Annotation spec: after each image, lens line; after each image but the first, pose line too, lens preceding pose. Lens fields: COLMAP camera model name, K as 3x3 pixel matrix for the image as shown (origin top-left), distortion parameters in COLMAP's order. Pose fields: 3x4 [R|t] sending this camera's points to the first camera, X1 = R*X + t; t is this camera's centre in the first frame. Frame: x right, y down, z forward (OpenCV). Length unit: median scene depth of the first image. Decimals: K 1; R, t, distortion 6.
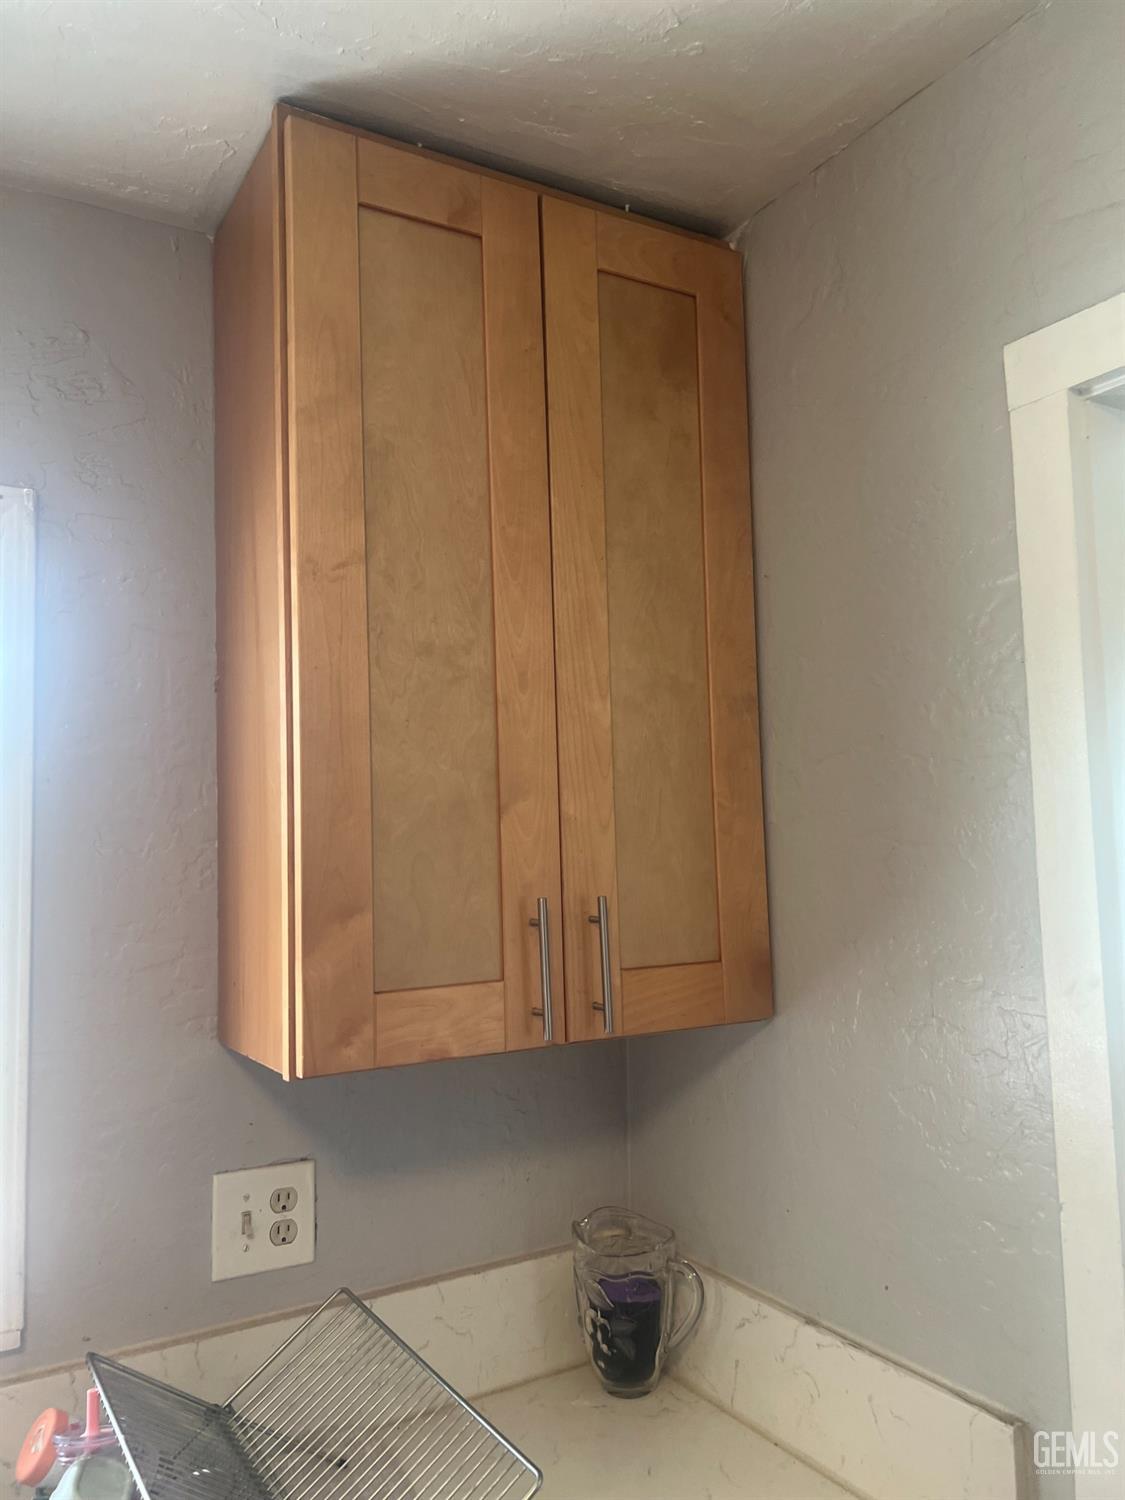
lens RADIAL K [[1131.9, 0, 561.3], [0, 1131.9, 766.0], [0, 0, 1]] dist [0.041495, -0.017274]
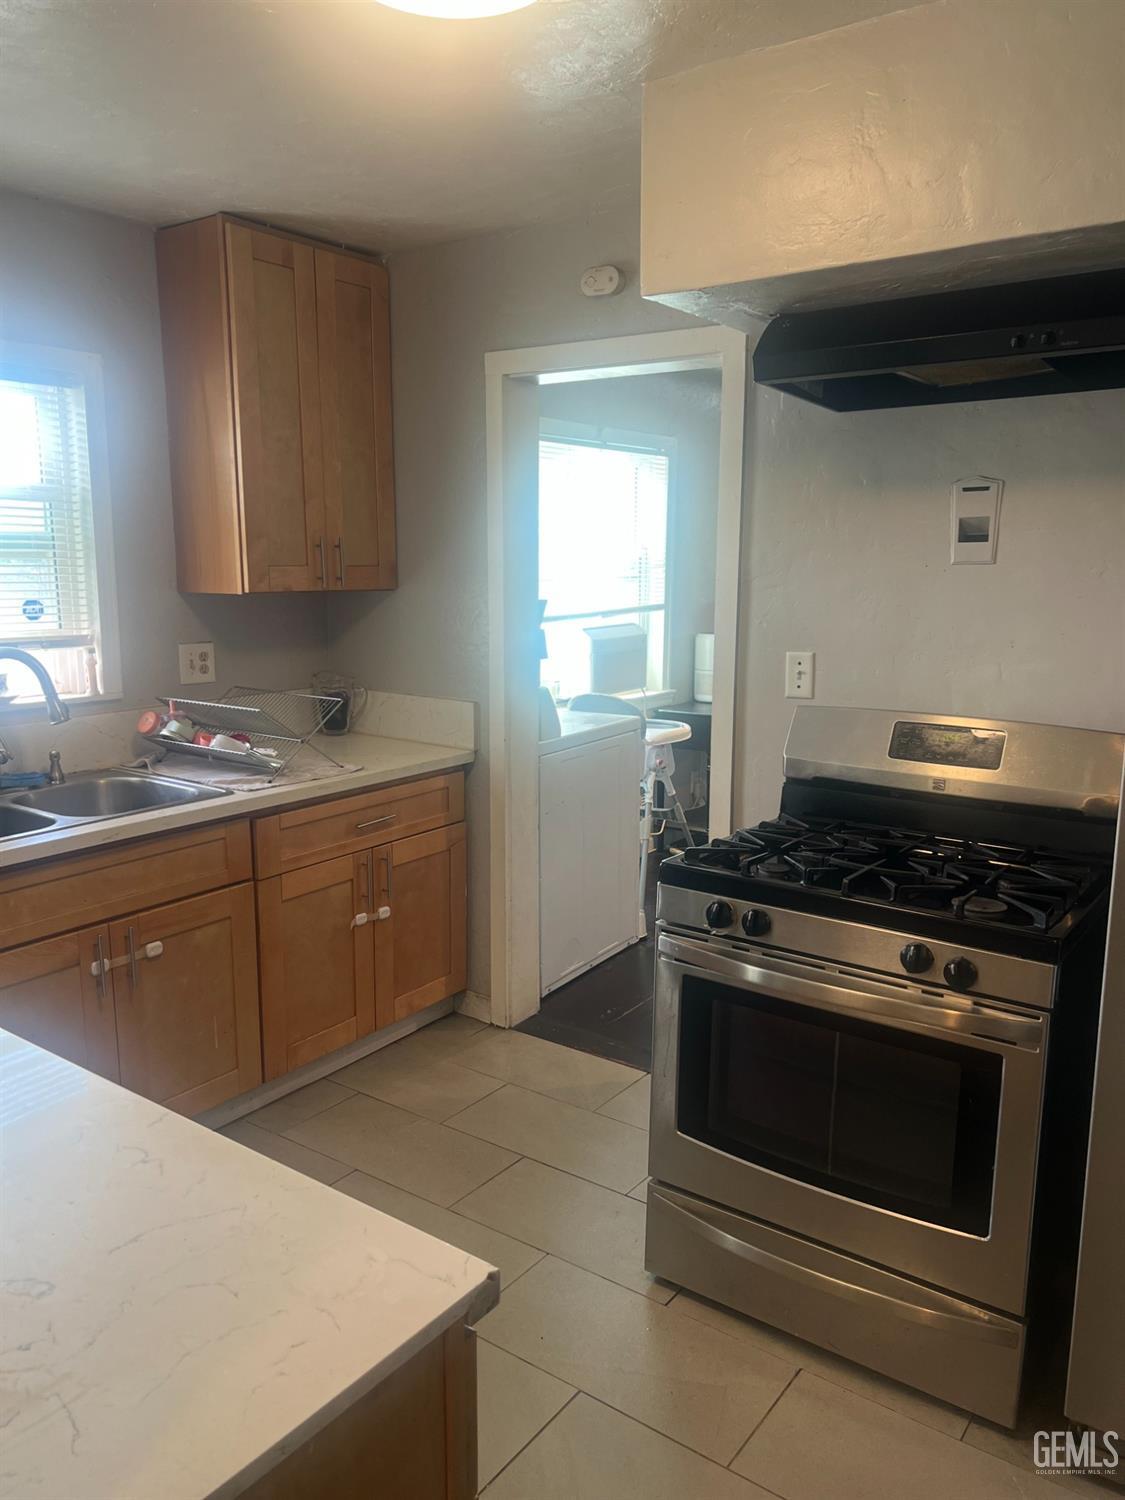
lens RADIAL K [[1131.9, 0, 574.9], [0, 1131.9, 761.9], [0, 0, 1]] dist [0.041495, -0.017274]
pose [[0.914944, -0.040372, 0.401557, -0.533698], [-0.061695, 0.969298, 0.238022, -0.042742], [-0.398838, -0.242550, 0.884363, -1.666350]]
